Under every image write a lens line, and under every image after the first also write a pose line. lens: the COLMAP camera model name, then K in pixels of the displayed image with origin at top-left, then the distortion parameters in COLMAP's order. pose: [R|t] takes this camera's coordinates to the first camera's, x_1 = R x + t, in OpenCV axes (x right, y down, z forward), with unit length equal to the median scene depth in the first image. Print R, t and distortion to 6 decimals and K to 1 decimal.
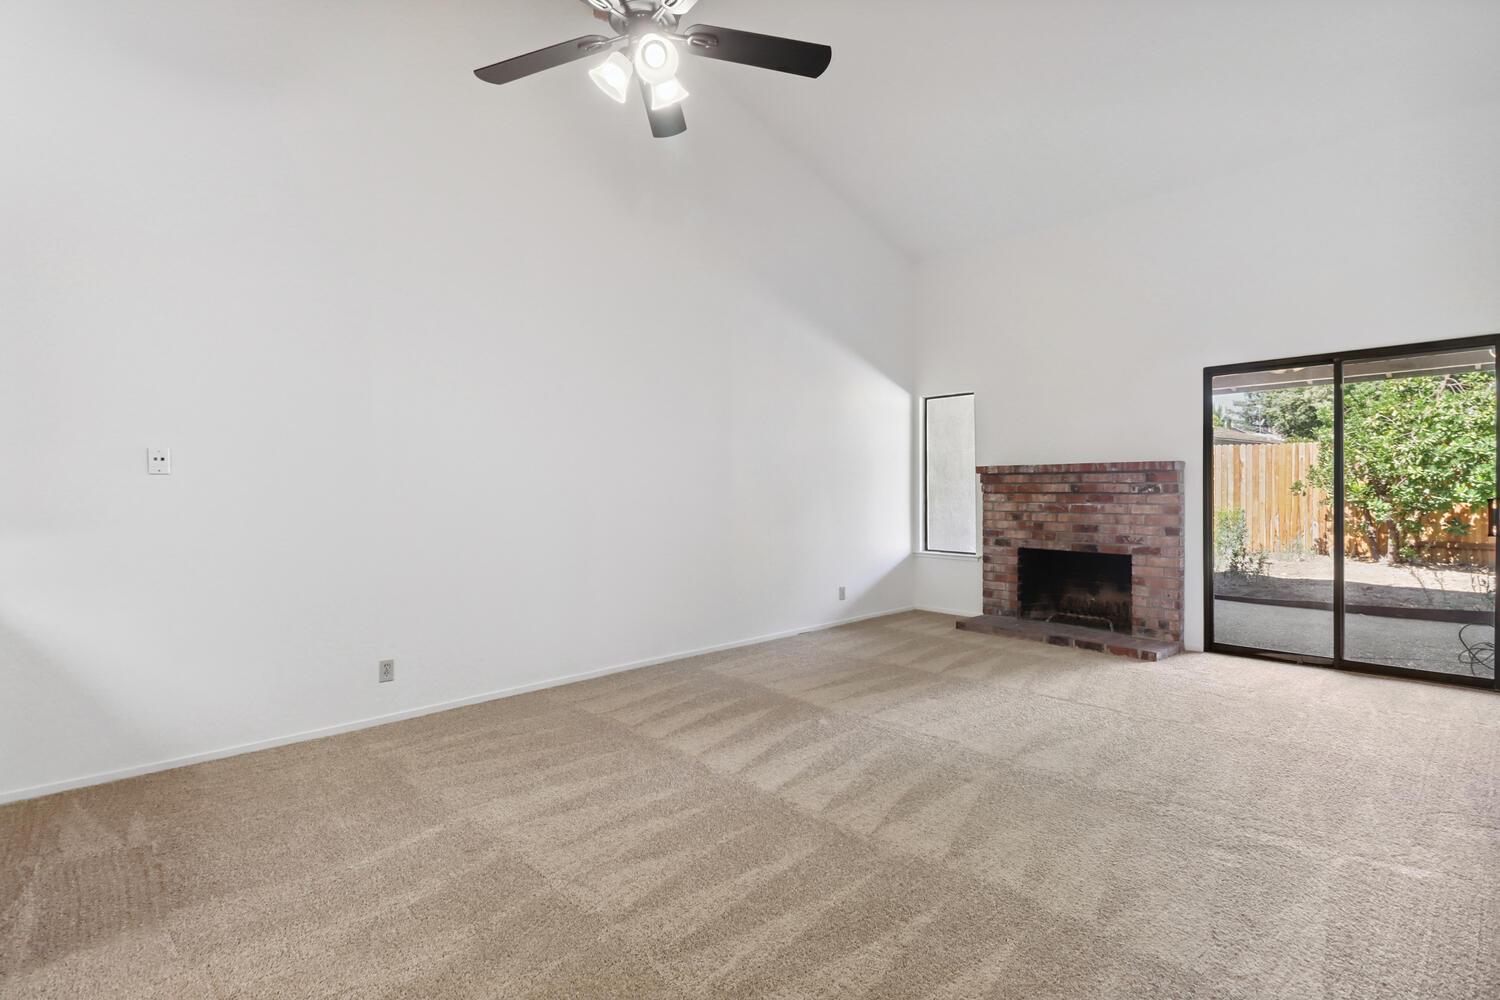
lens RADIAL K [[706.9, 0, 744.5], [0, 706.9, 492.4], [0, 0, 1]] dist [0.007669, -0.000113]
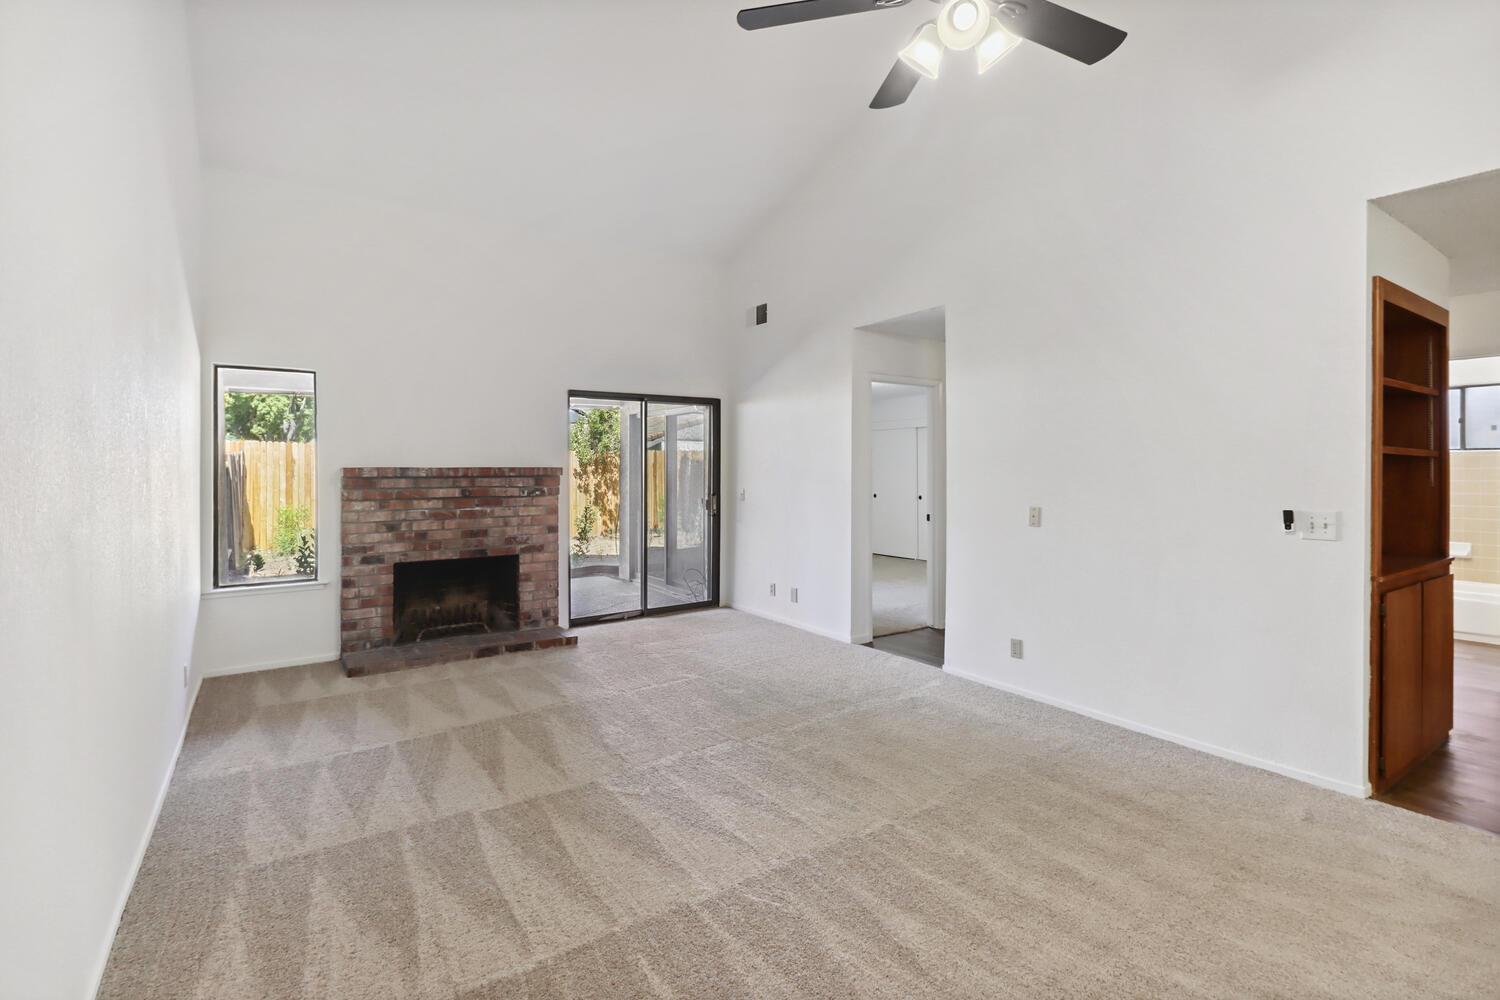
lens RADIAL K [[698.3, 0, 761.4], [0, 698.3, 467.9], [0, 0, 1]] dist [0.002881, -0.000042]
pose [[0.126514, 0.010781, 0.991906, -0.426254], [0.013332, 0.999832, -0.012567, -0.022362], [-0.991875, 0.014814, 0.126349, 0.478940]]
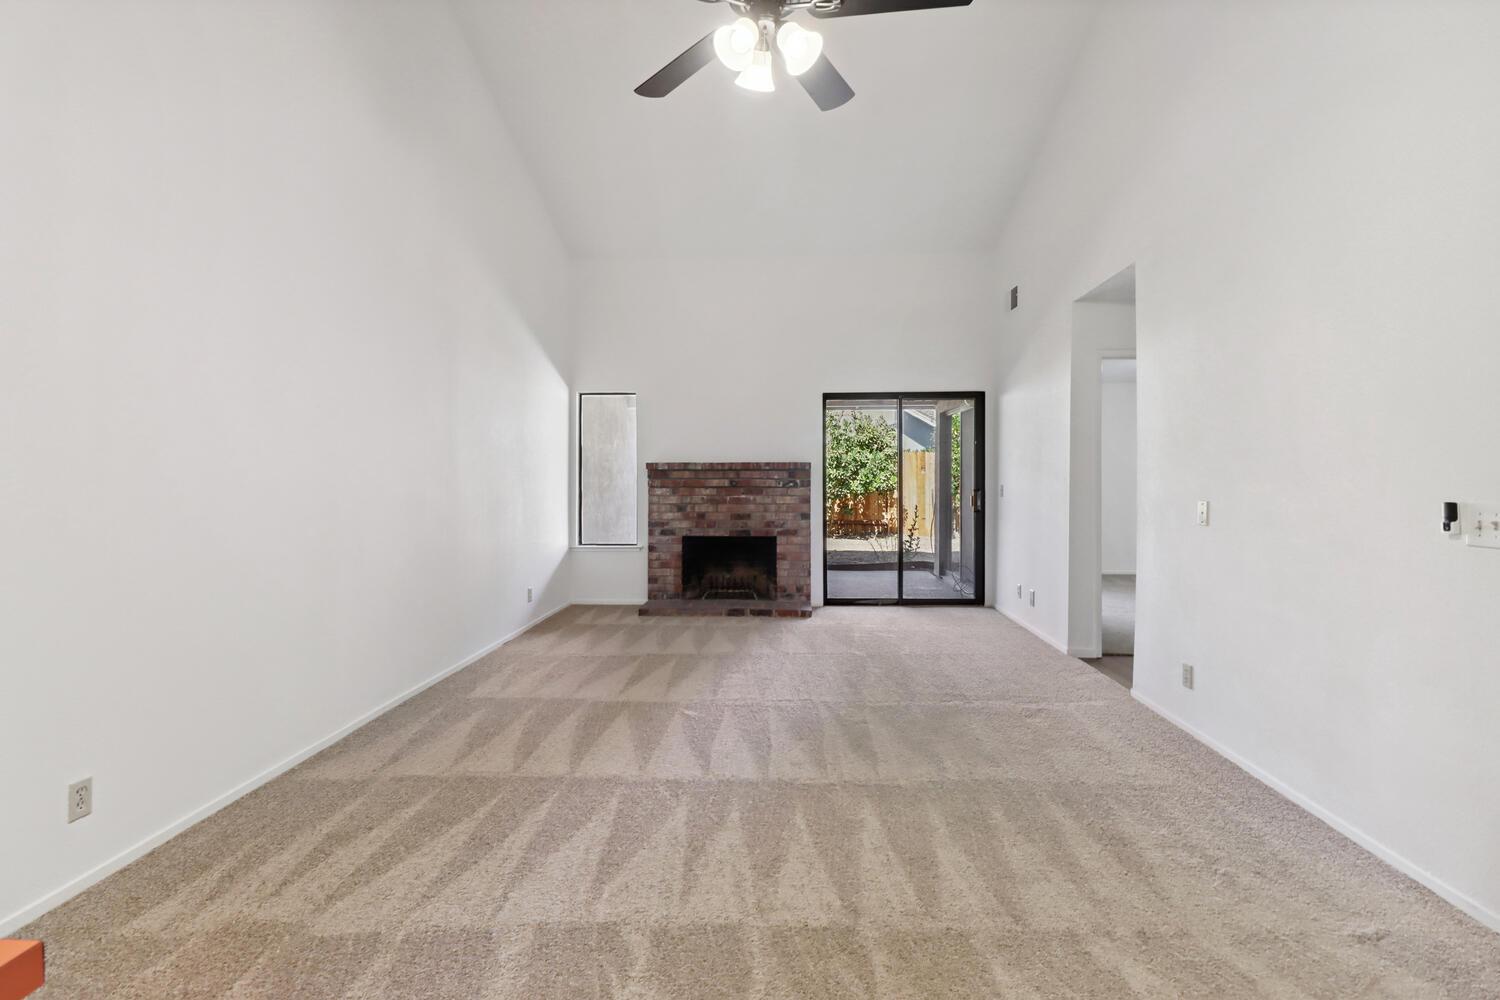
lens RADIAL K [[706.1, 0, 756.4], [0, 706.1, 482.4], [0, 0, 1]] dist [0.002657, -0.005698]
pose [[0.704614, 0.002751, 0.709586, -0.344282], [0.002602, 0.999976, -0.006460, 0.000726], [-0.709586, 0.006398, 0.704589, 0.139353]]
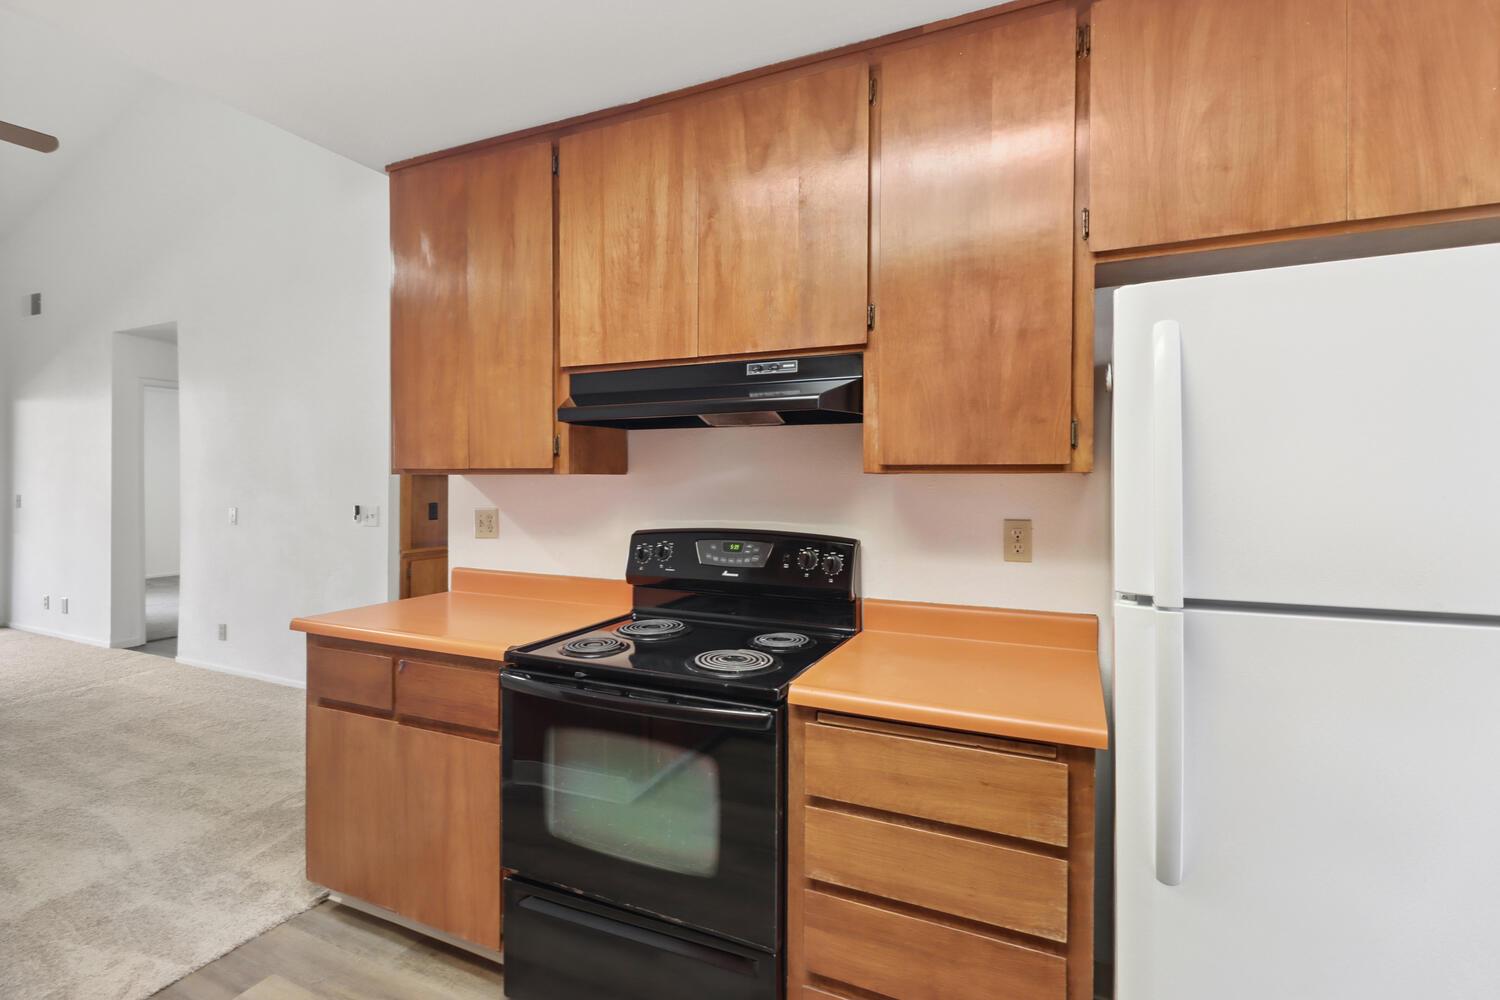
lens RADIAL K [[706.1, 0, 756.4], [0, 706.1, 482.4], [0, 0, 1]] dist [0.002657, -0.005698]
pose [[-0.394636, 0.001604, 0.918836, -0.690913], [0.009425, 0.999953, 0.002302, -0.012719], [-0.918789, 0.009568, -0.394633, 0.047376]]
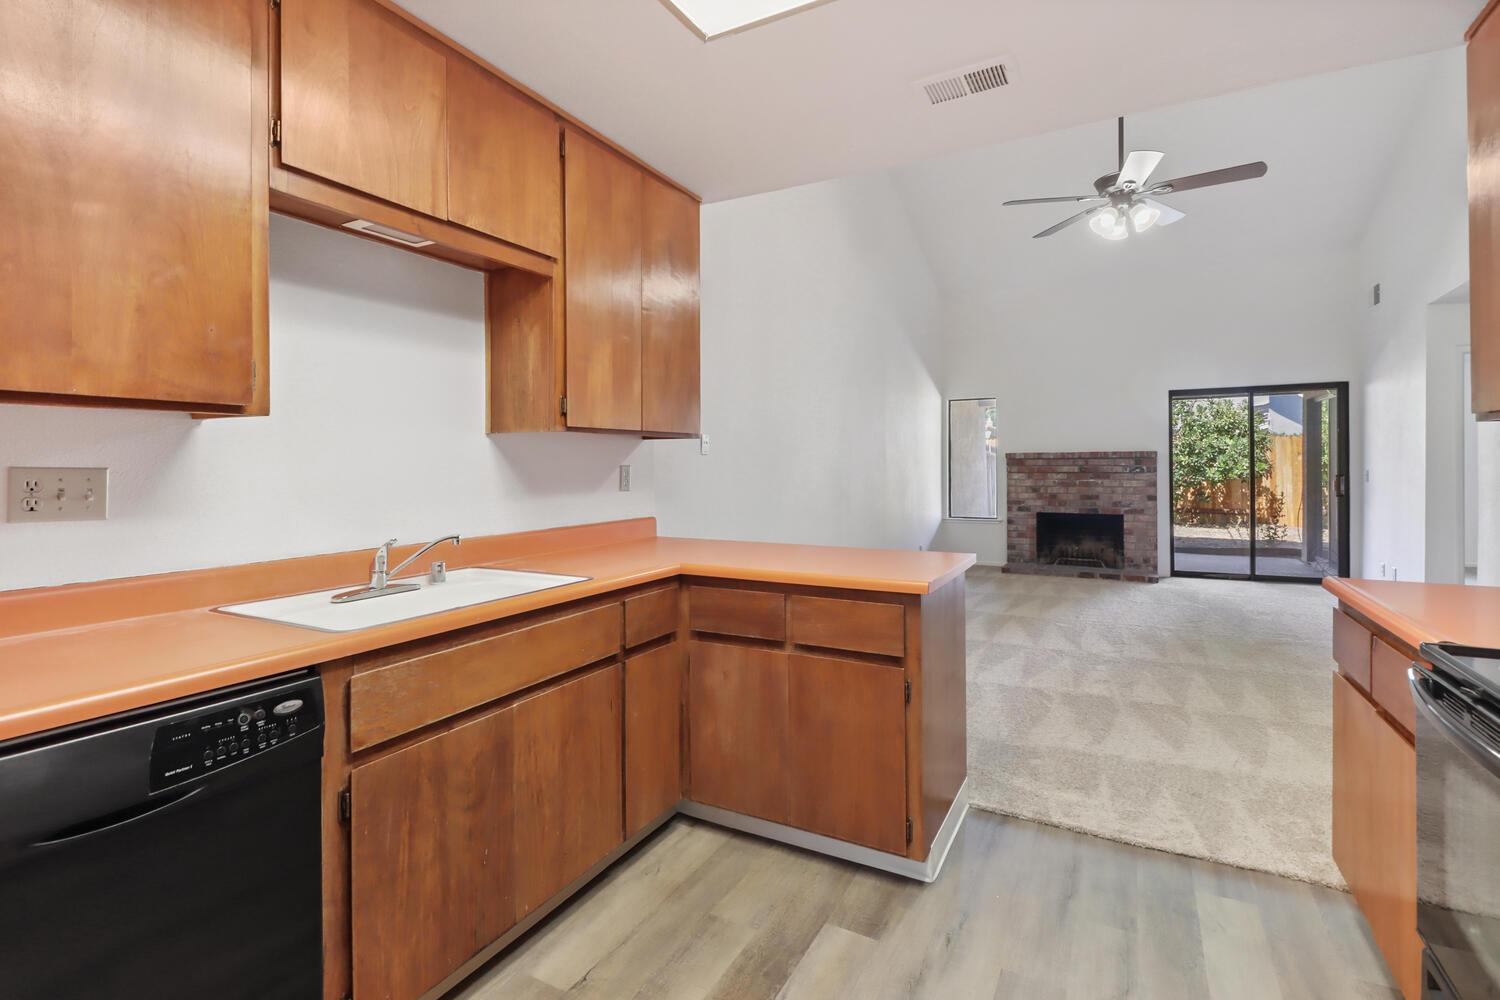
lens RADIAL K [[707.3, 0, 738.5], [0, 707.3, 464.8], [0, 0, 1]] dist [0.001426, -0.000292]
pose [[0.946843, 0.004640, 0.321662, -0.648048], [0.000559, 0.999871, -0.016068, 0.007716], [-0.321695, 0.015394, 0.946718, -0.128060]]
